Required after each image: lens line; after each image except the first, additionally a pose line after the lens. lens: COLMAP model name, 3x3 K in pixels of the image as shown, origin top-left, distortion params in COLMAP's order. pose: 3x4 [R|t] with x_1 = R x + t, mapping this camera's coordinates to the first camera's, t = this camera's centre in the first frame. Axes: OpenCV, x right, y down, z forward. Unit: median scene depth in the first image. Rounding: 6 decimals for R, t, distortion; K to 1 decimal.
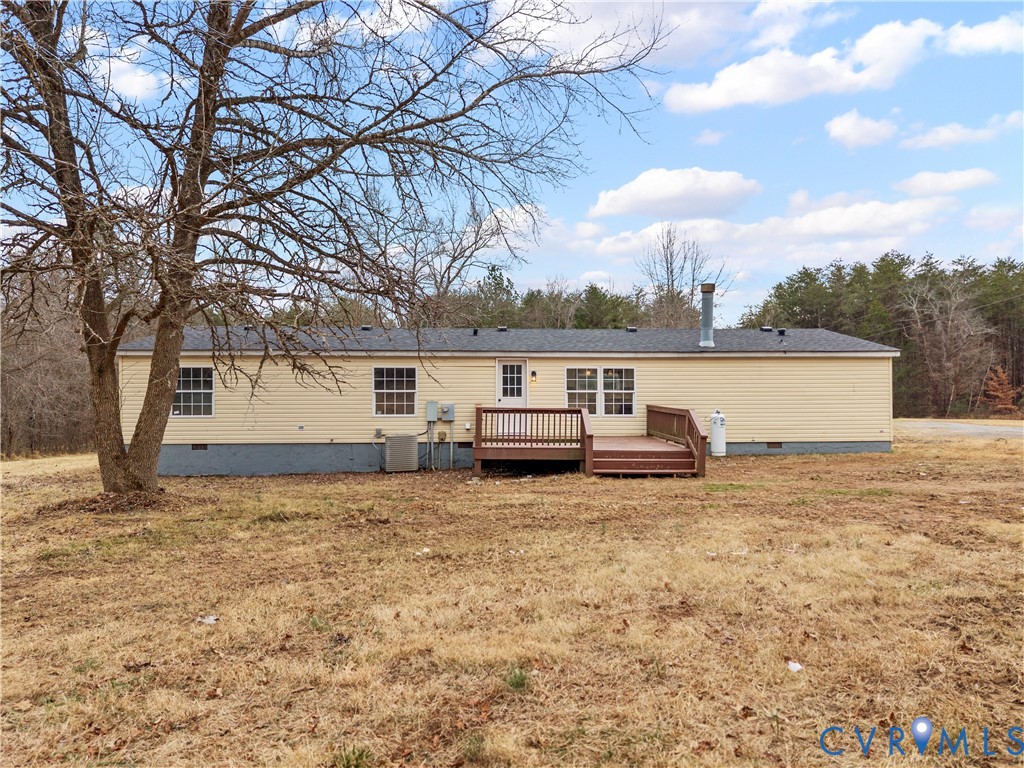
lens RADIAL K [[716.8, 0, 512.0], [0, 716.8, 384.0], [0, 0, 1]] dist [0.002882, -0.003121]
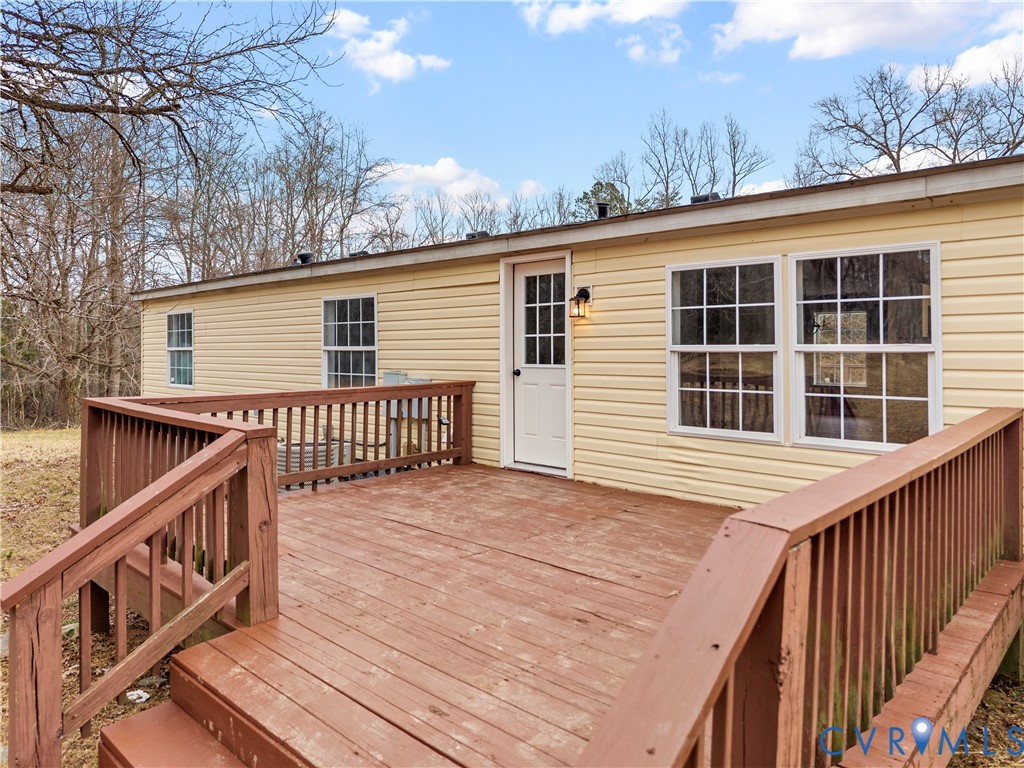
lens RADIAL K [[716.8, 0, 512.0], [0, 716.8, 384.0], [0, 0, 1]] dist [0.002882, -0.003121]
pose [[0.669926, 0.033978, -0.741650, 0.254454], [0.008077, 0.998560, 0.053043, 0.008700], [0.742384, -0.041525, 0.668687, 0.748619]]
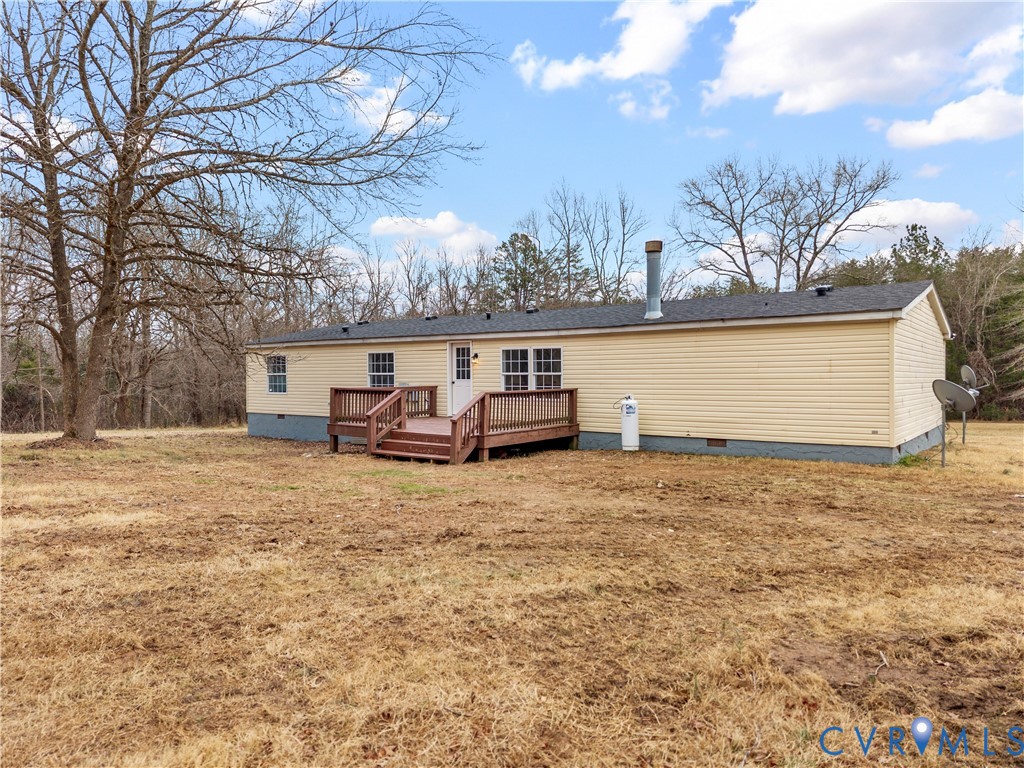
lens RADIAL K [[716.8, 0, 512.0], [0, 716.8, 384.0], [0, 0, 1]] dist [0.002882, -0.003121]
pose [[0.742557, 0.005812, -0.669757, 0.732811], [0.006897, 0.999843, 0.016322, 0.008706], [0.669747, -0.016739, 0.742401, 0.290998]]
